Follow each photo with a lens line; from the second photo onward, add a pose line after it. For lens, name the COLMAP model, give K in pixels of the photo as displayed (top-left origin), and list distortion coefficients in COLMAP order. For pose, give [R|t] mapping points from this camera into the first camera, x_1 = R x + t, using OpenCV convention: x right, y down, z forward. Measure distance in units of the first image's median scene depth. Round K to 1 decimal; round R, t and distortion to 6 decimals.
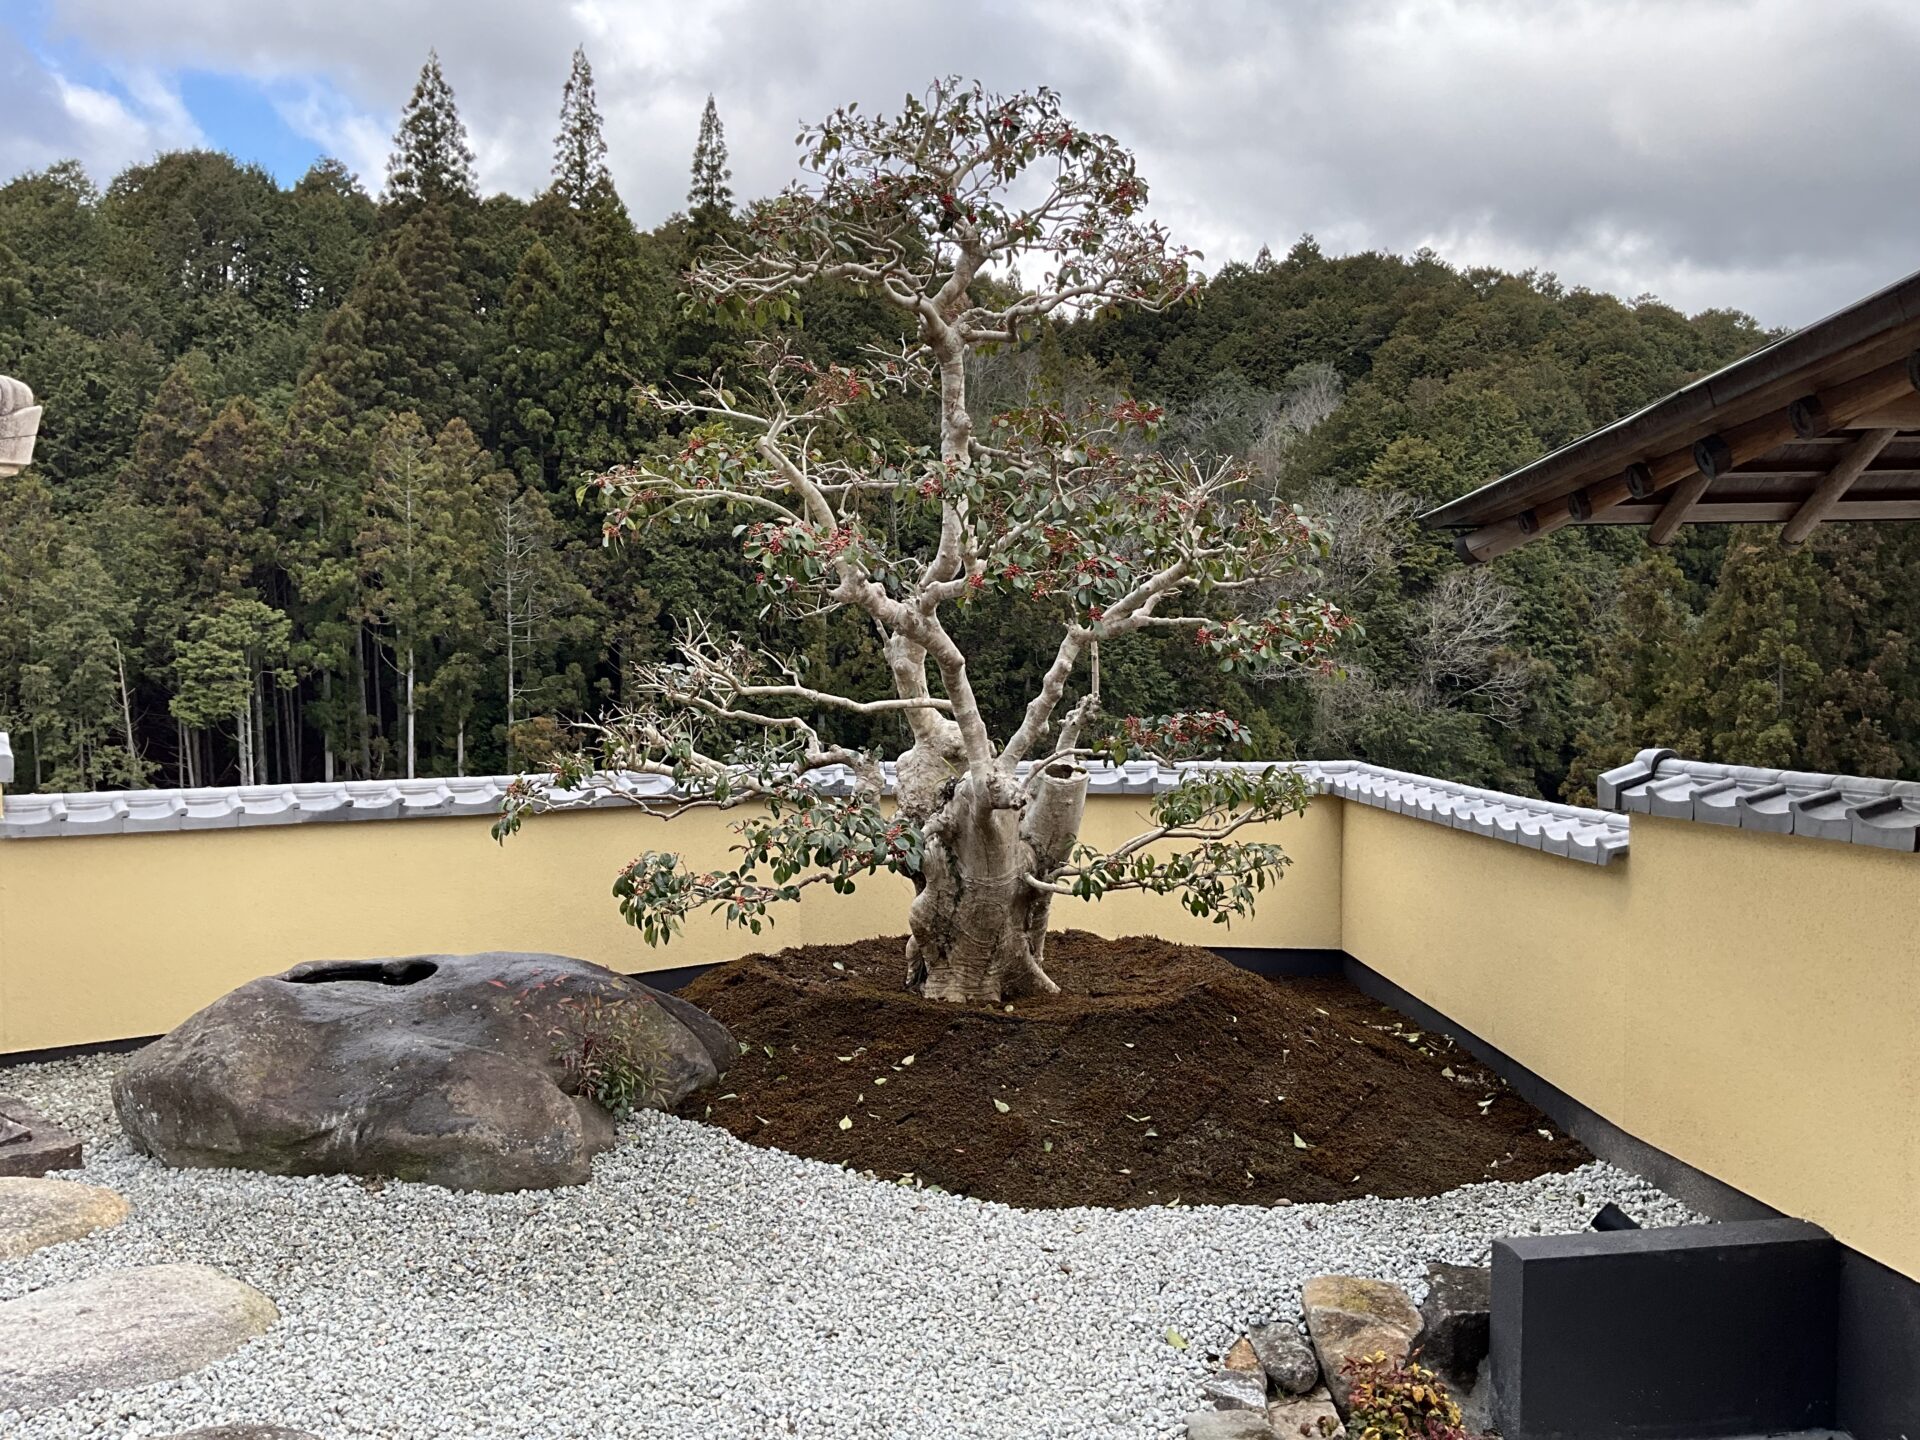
lens RADIAL K [[1570.5, 0, 955.4], [0, 1570.5, 723.7], [0, 0, 1]] dist [0.091753, -0.174319]
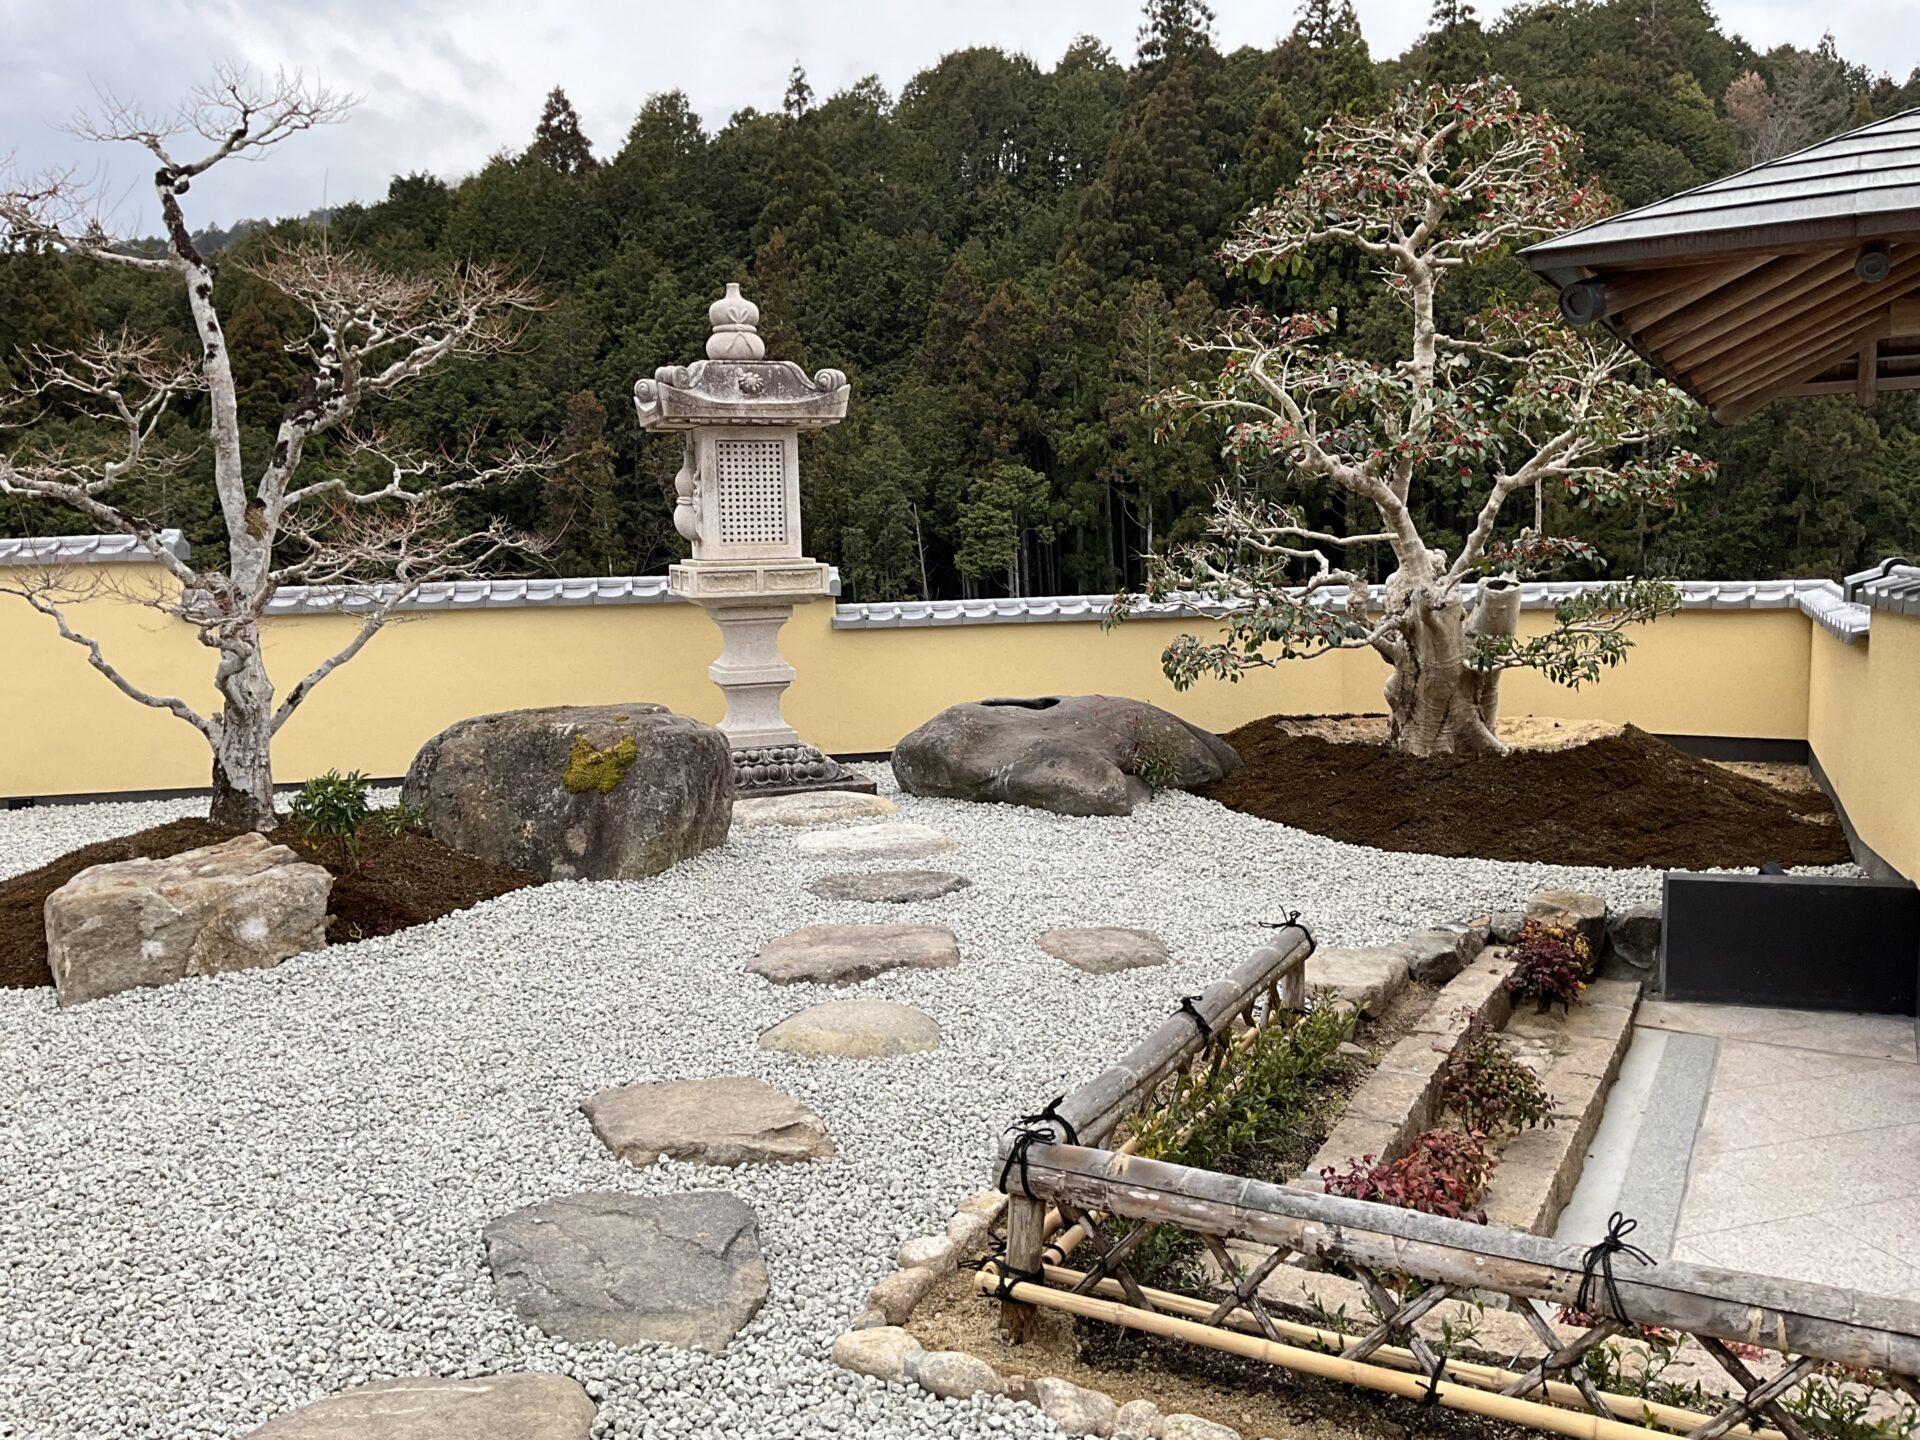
lens RADIAL K [[1578.1, 0, 959.0], [0, 1578.1, 727.9], [0, 0, 1]] dist [0.084556, -0.160833]
pose [[0.896325, 0.032230, -0.442225, 0.021770], [0.010867, 0.995458, 0.094578, 0.001502], [0.443265, -0.089578, 0.891904, -0.037017]]
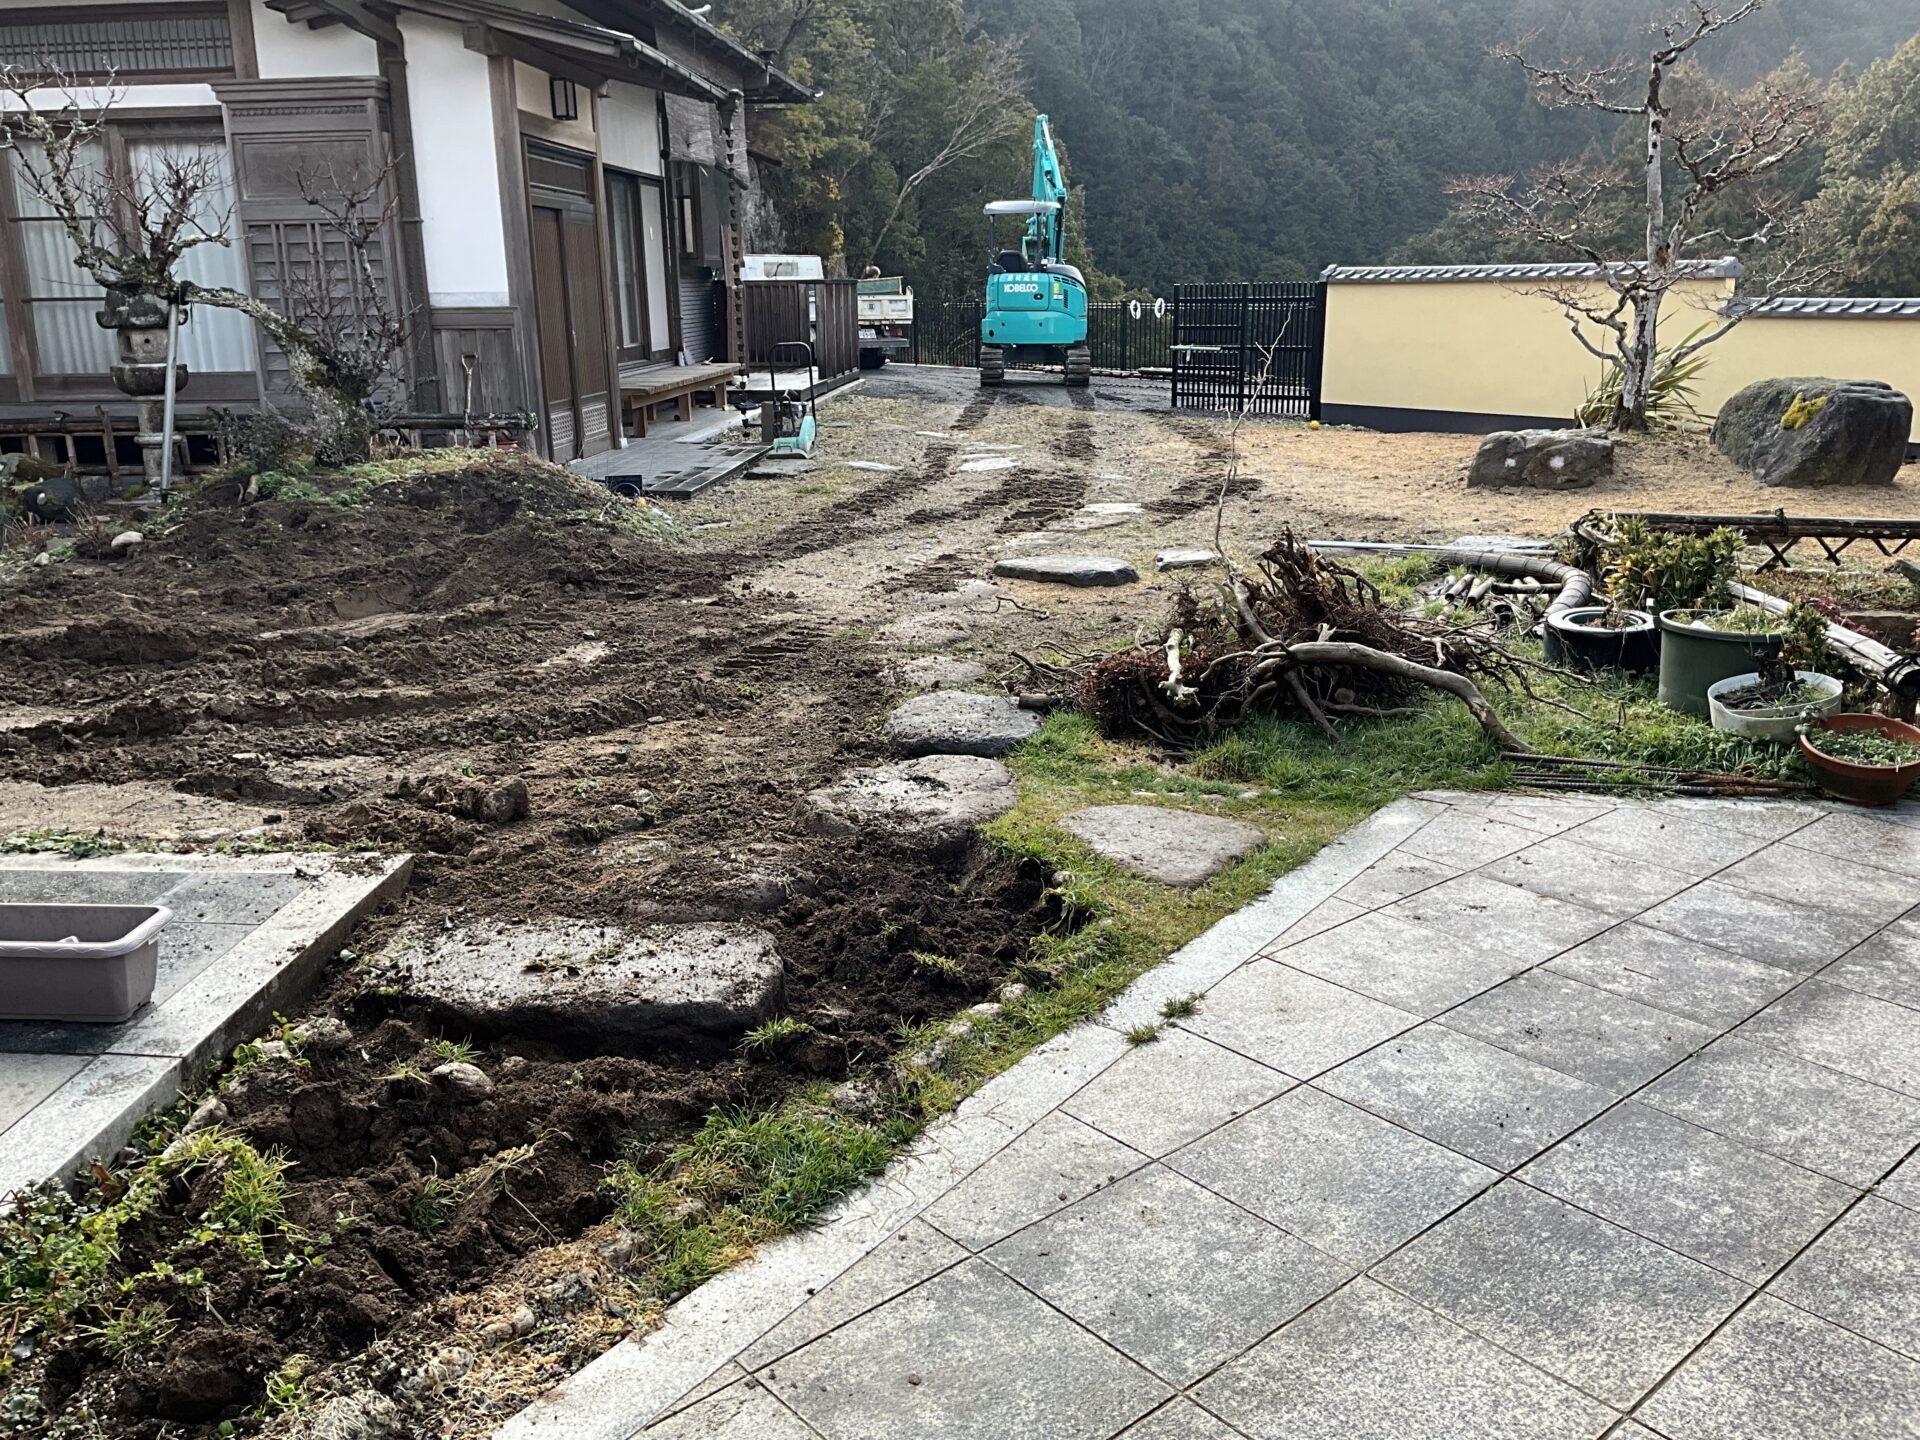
lens RADIAL K [[1648.2, 0, 961.6], [0, 1648.2, 694.7], [0, 0, 1]] dist [-0.009809, -0.016094]
pose [[-0.010954, 0.242926, -0.969983, 0.113607], [-0.021545, 0.969759, 0.243113, 0.002190], [0.999708, 0.023561, -0.005389, -0.040918]]
